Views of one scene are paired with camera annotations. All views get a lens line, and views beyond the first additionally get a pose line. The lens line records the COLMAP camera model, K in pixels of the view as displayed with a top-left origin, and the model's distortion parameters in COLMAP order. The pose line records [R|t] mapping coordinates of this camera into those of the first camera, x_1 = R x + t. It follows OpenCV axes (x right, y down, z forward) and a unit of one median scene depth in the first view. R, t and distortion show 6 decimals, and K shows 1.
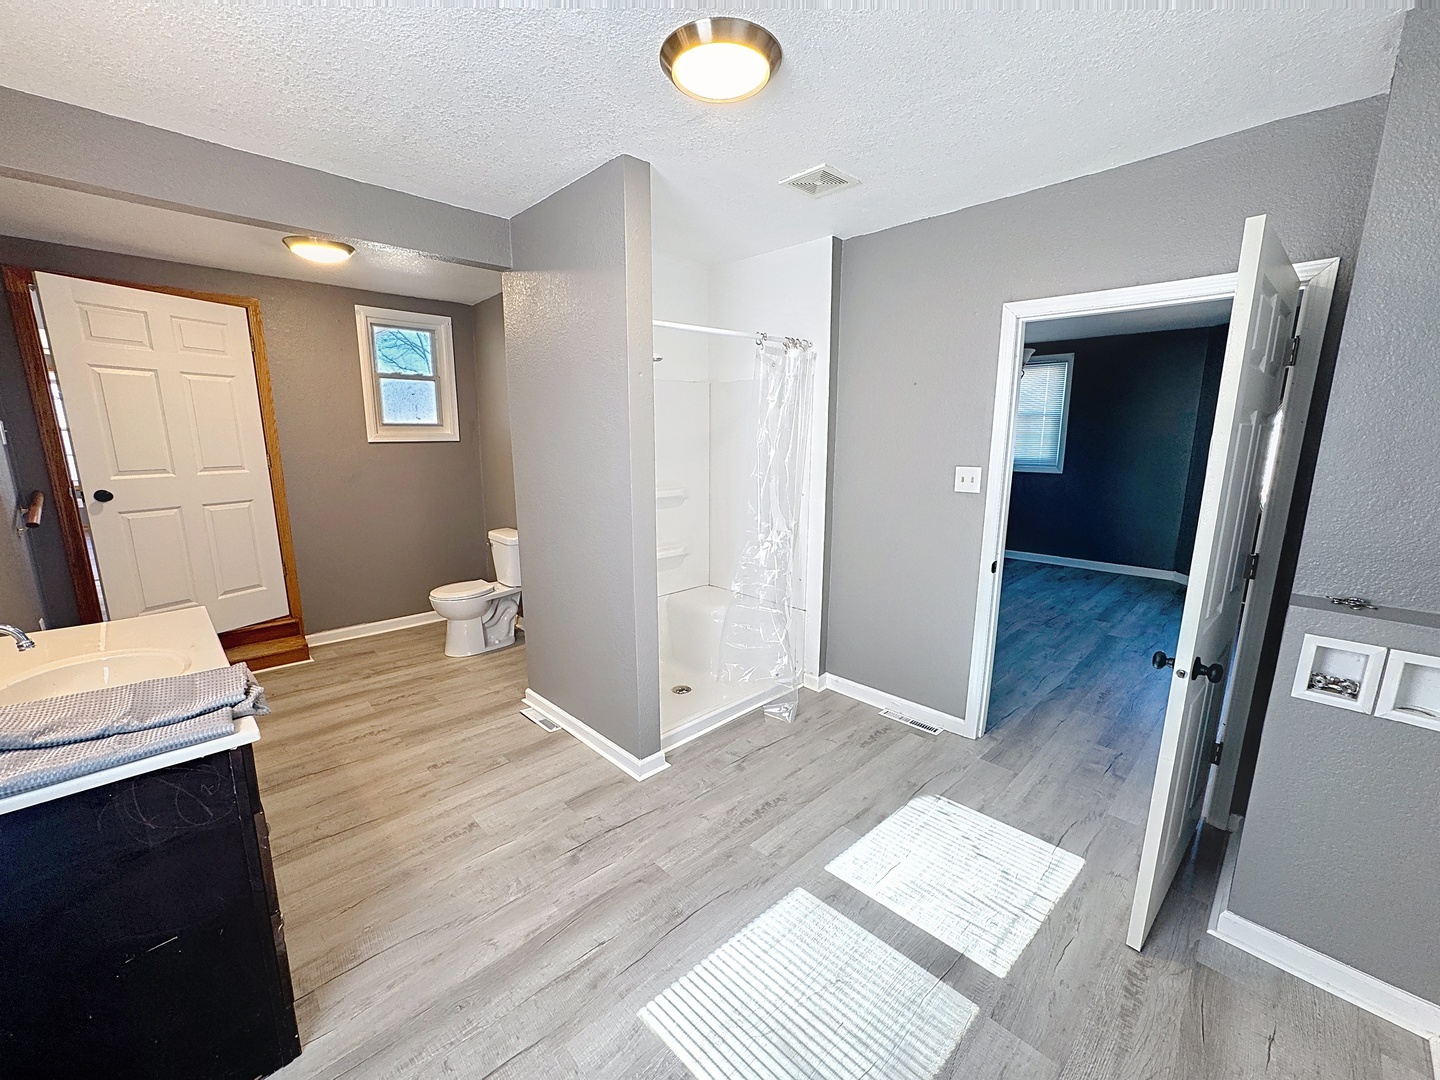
lens RADIAL K [[584.9, 0, 719.3], [0, 584.9, 541.9], [0, 0, 1]] dist [-0.042033, 0.019527]
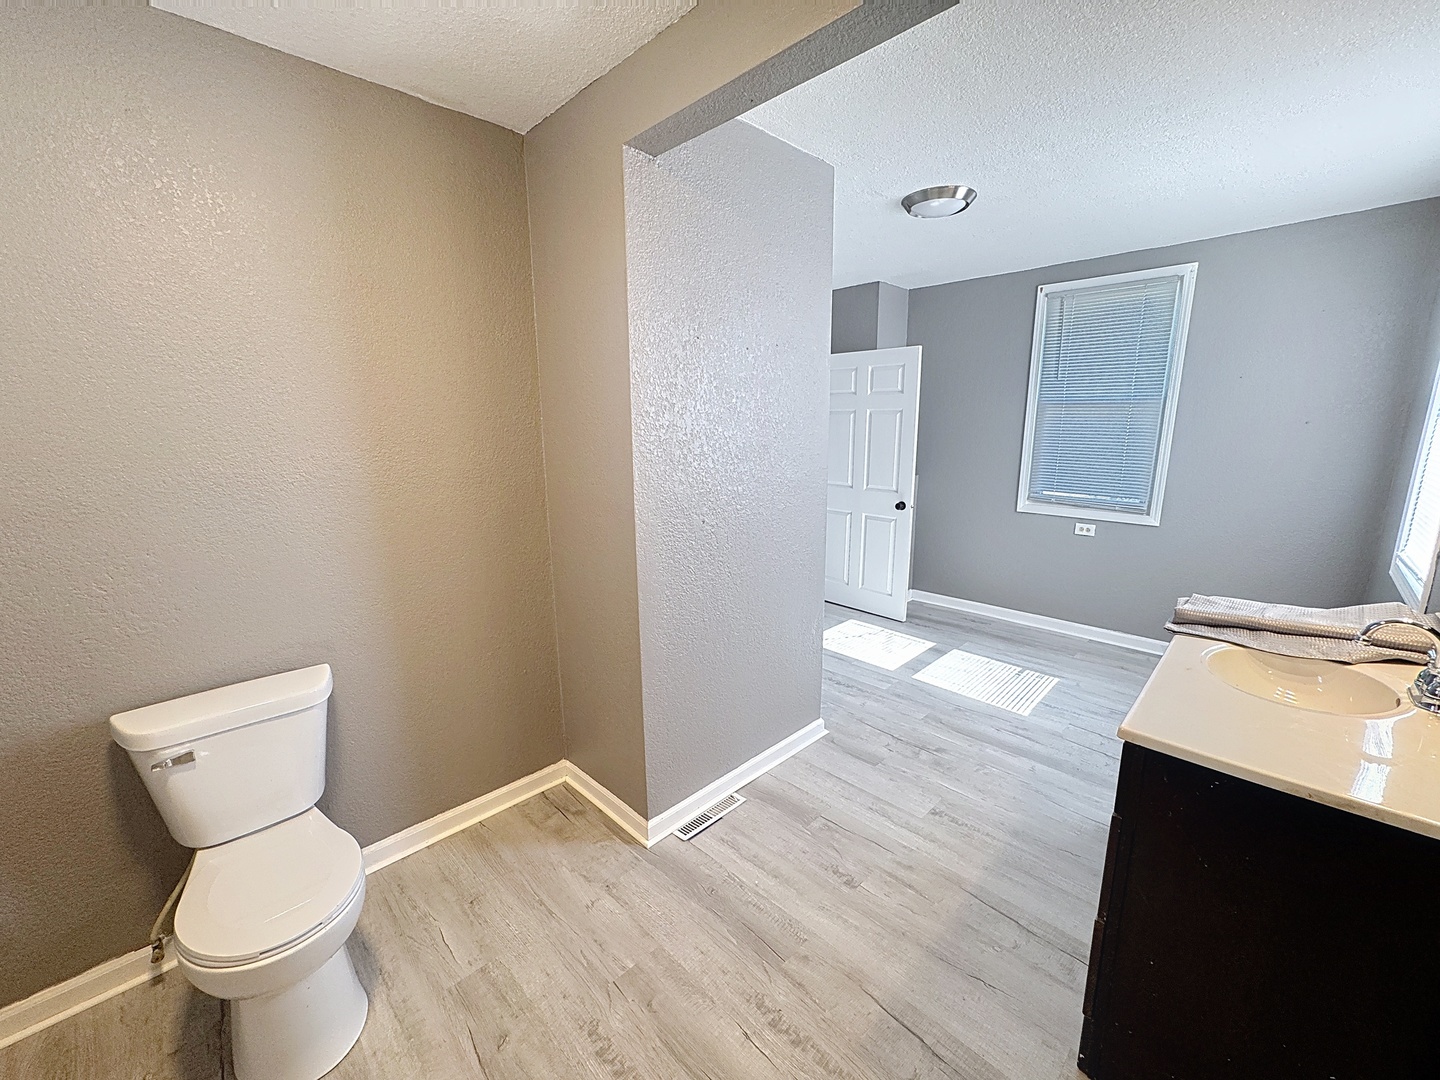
lens RADIAL K [[584.9, 0, 719.3], [0, 584.9, 541.9], [0, 0, 1]] dist [-0.042033, 0.019527]
pose [[0.001394, -0.208399, 0.978043, -1.330223], [0.194486, 0.959425, 0.204155, -0.240468], [-0.980904, 0.189931, 0.041868, 1.252426]]
